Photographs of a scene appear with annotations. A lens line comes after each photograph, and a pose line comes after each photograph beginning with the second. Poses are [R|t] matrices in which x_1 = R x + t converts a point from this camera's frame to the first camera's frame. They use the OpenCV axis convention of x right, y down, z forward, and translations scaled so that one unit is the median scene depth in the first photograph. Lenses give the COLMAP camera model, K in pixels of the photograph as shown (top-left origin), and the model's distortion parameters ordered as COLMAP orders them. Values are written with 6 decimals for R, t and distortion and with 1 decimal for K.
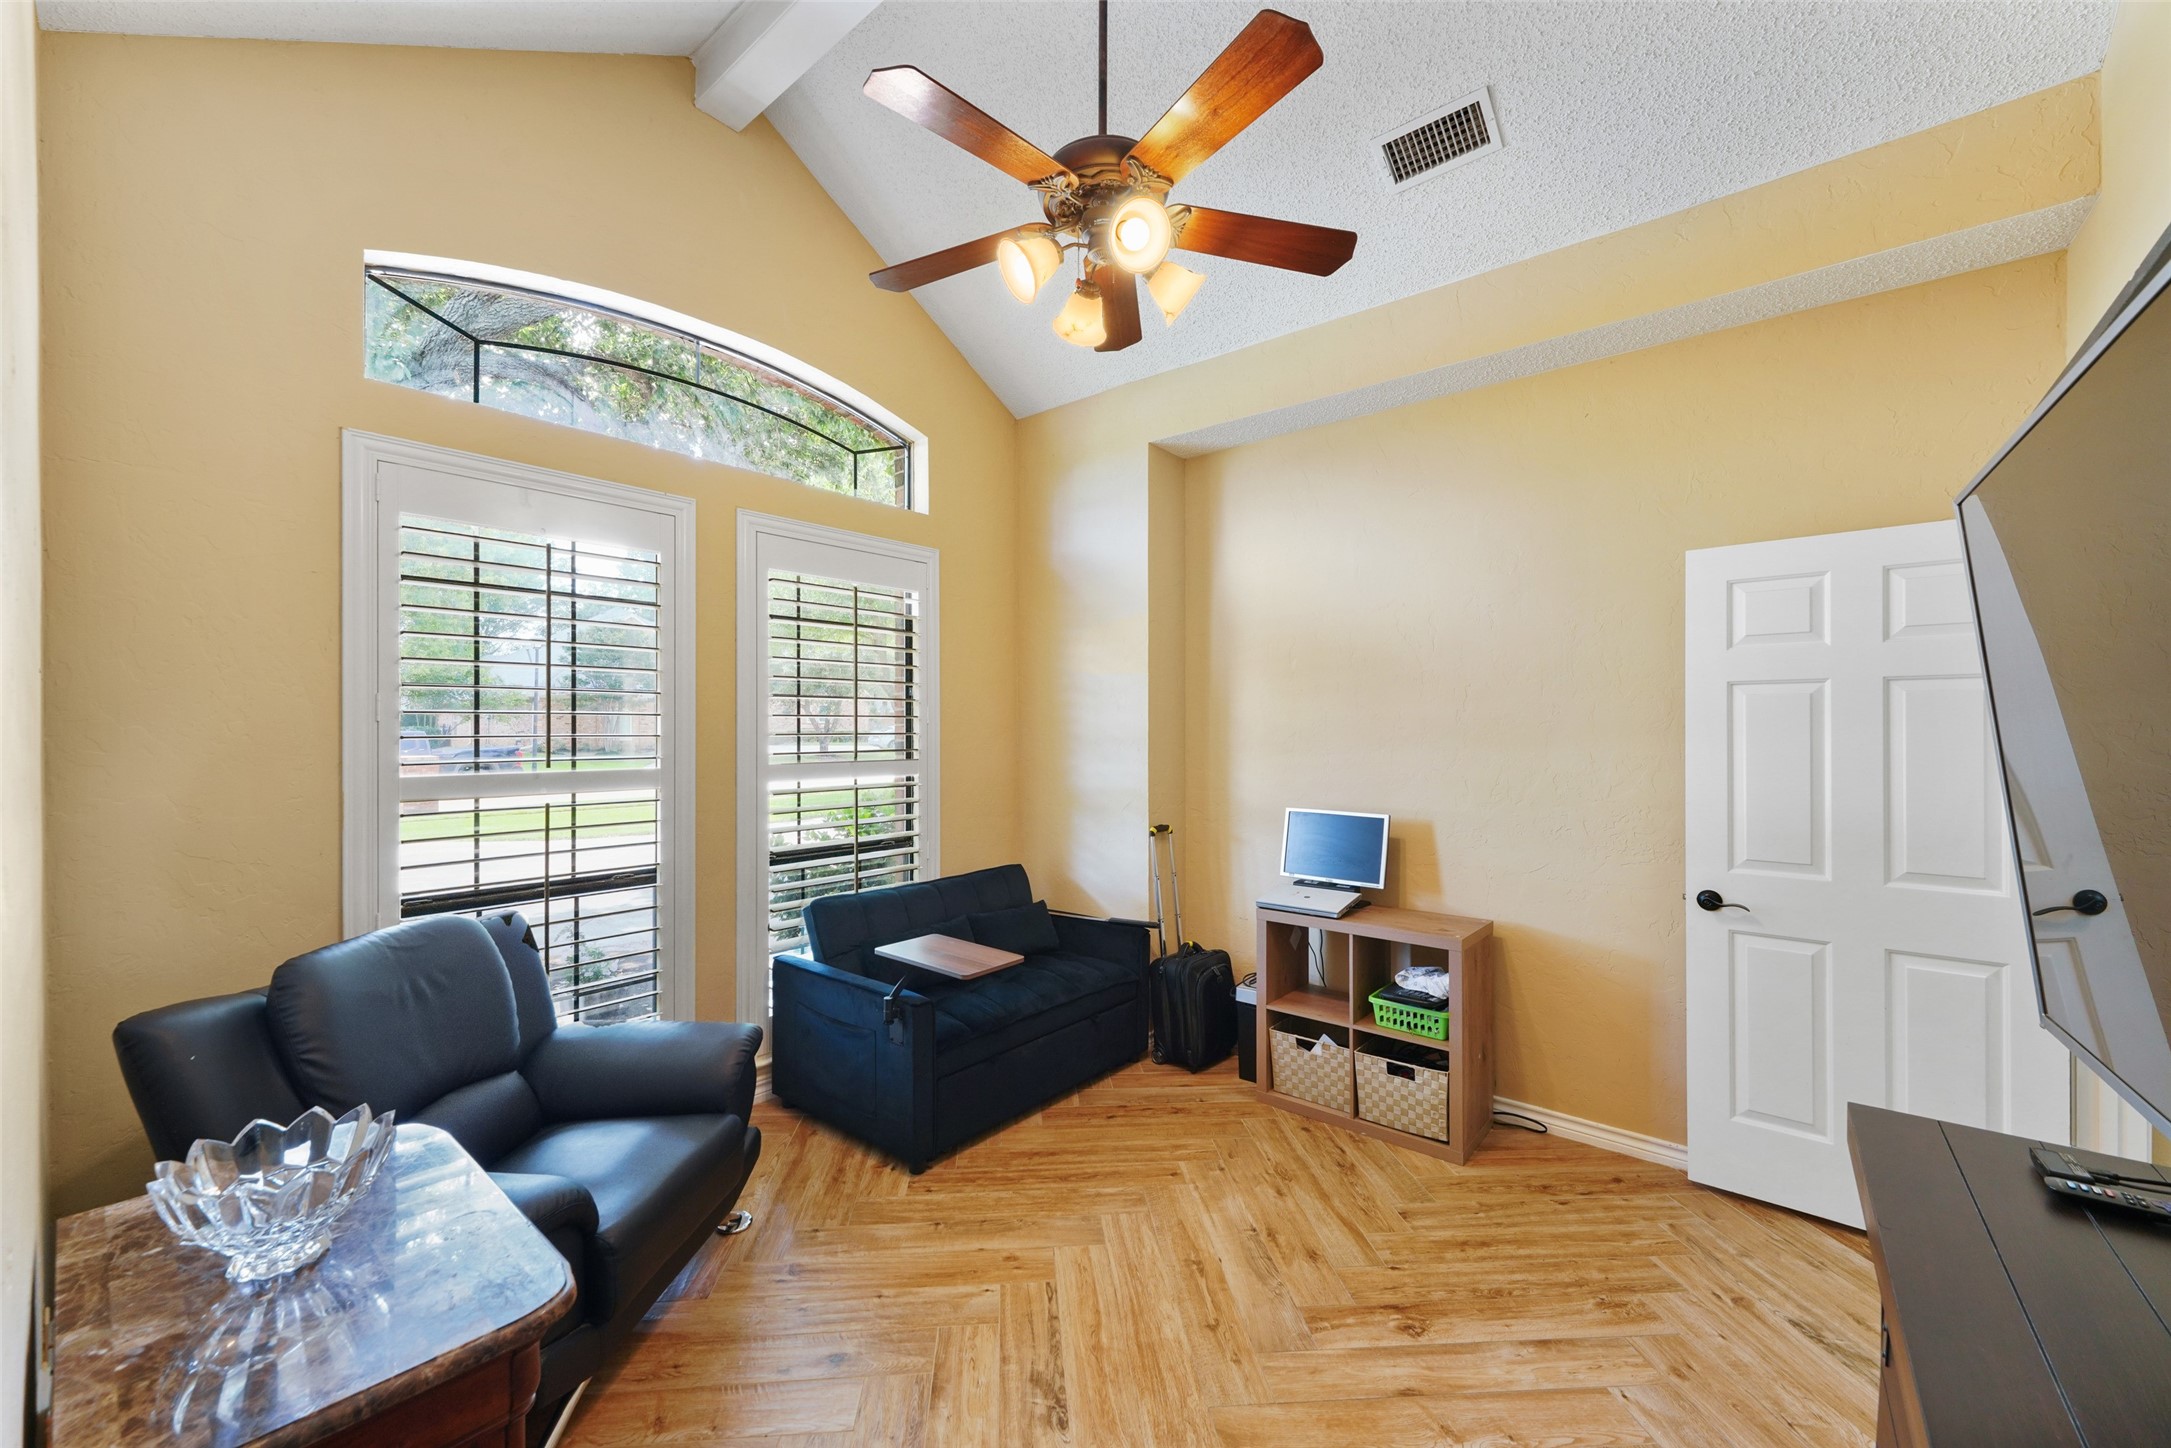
lens RADIAL K [[857.7, 0, 1074.2], [0, 857.7, 724.5], [0, 0, 1]] dist [0.003909, -0.000937]
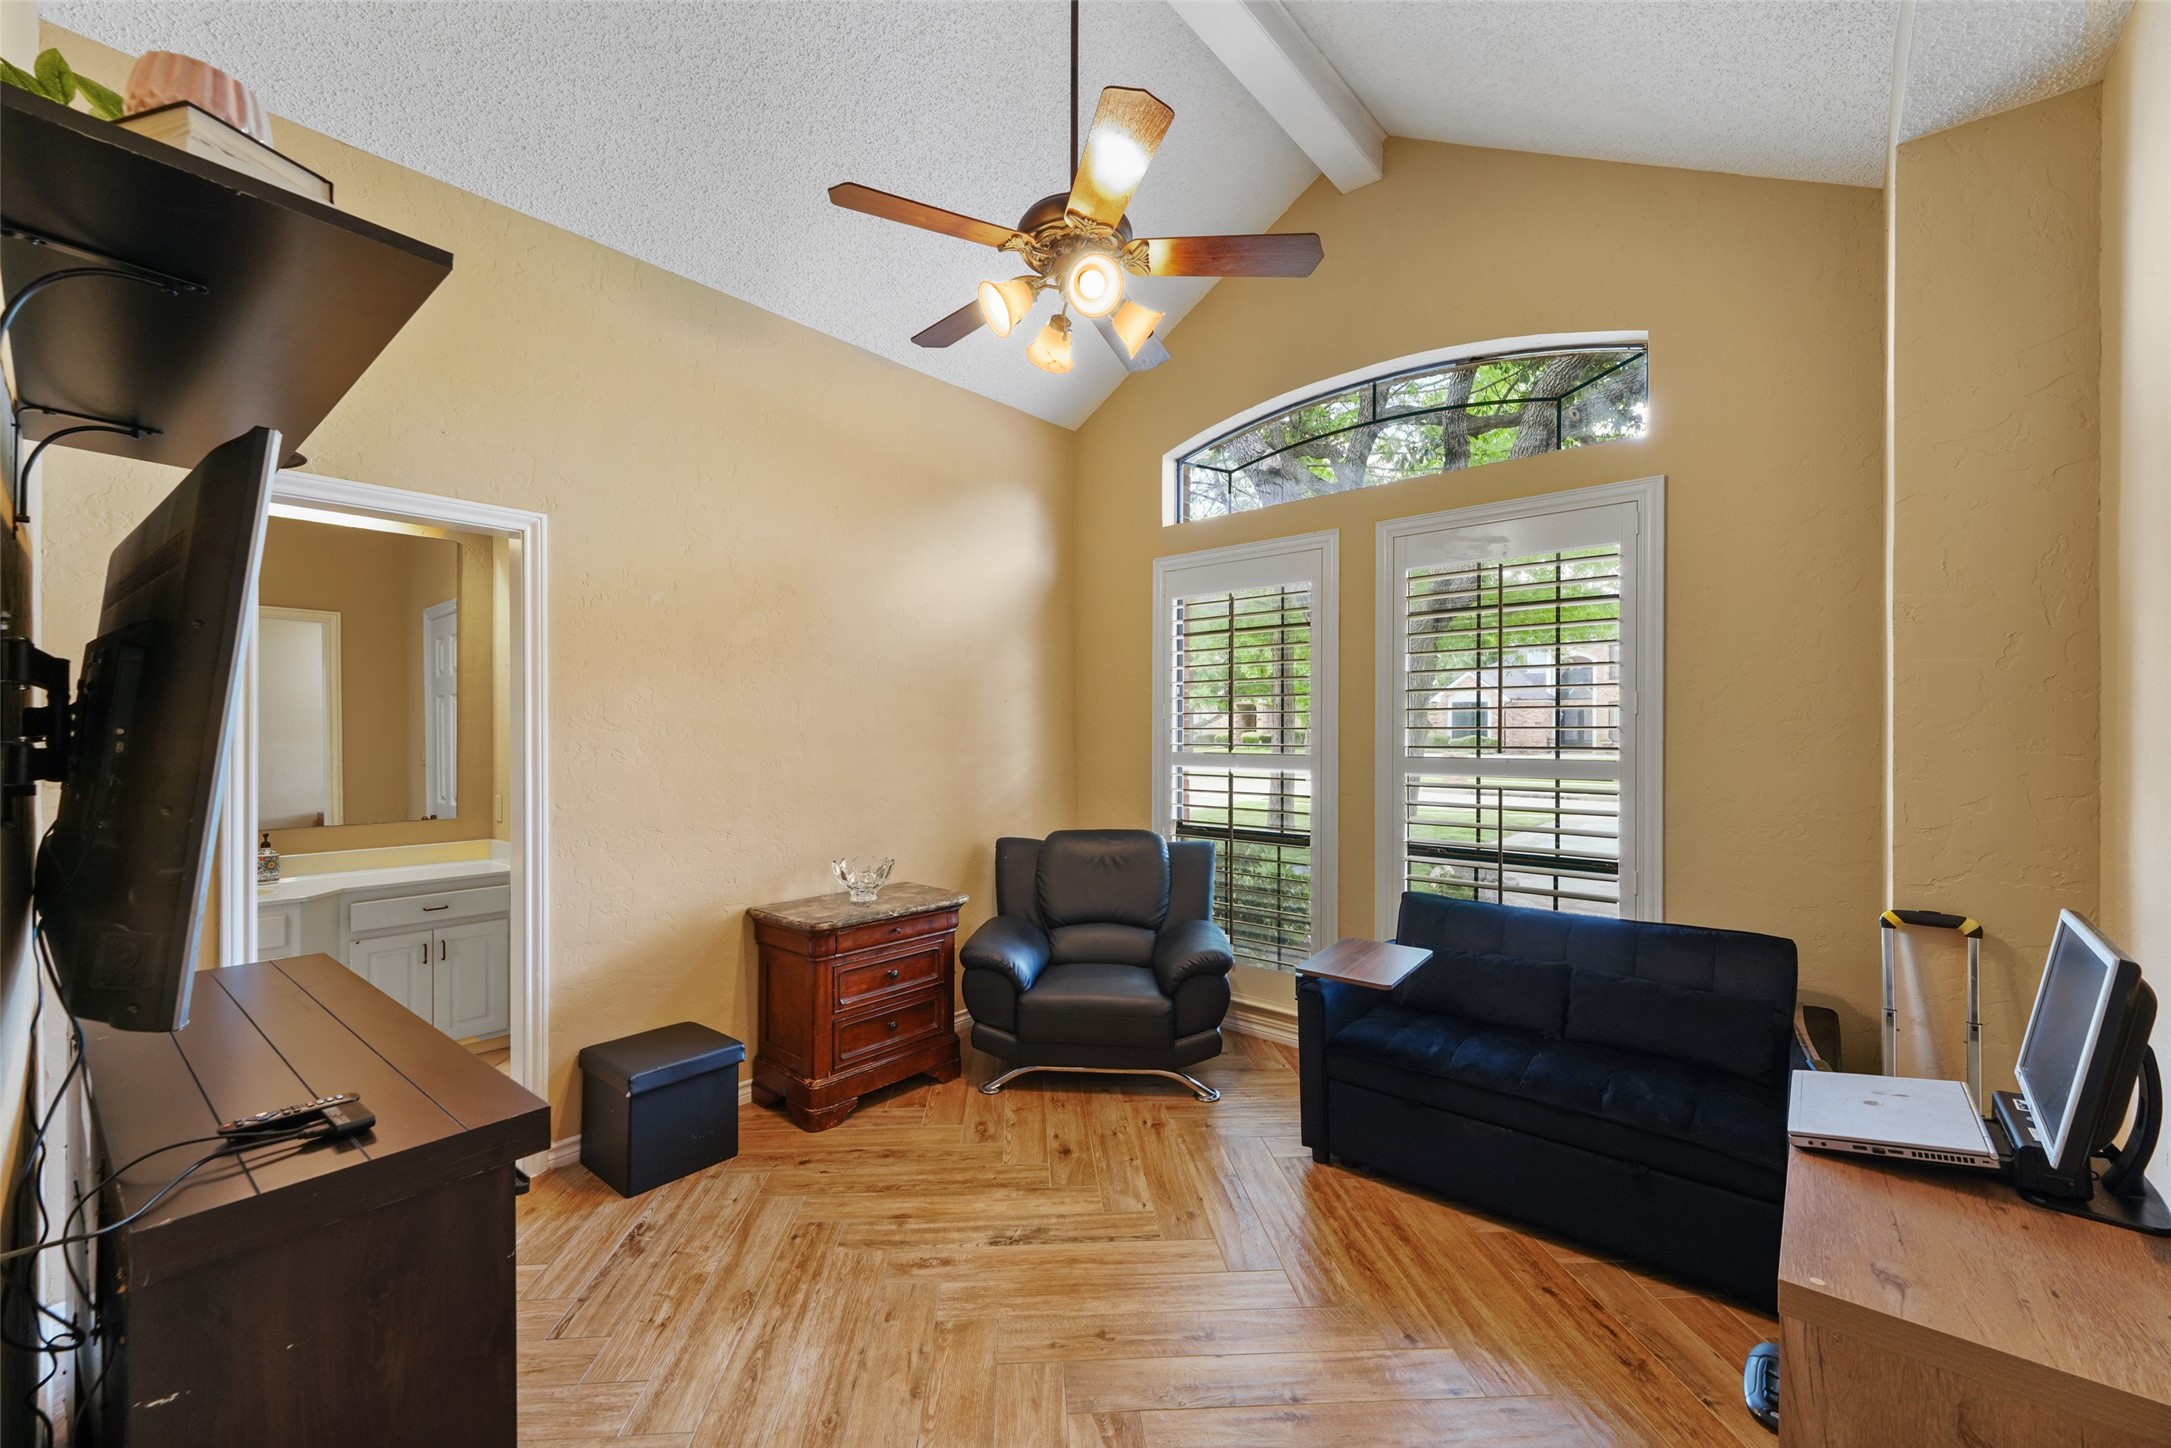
lens RADIAL K [[880.4, 0, 1085.3], [0, 880.4, 724.0], [0, 0, 1]] dist [0.001177, -0.000056]
pose [[-0.016290, 0.009537, -0.999822, 0.892166], [0.016420, 0.999822, 0.009269, -0.012798], [0.999732, -0.016266, -0.016444, 0.766621]]
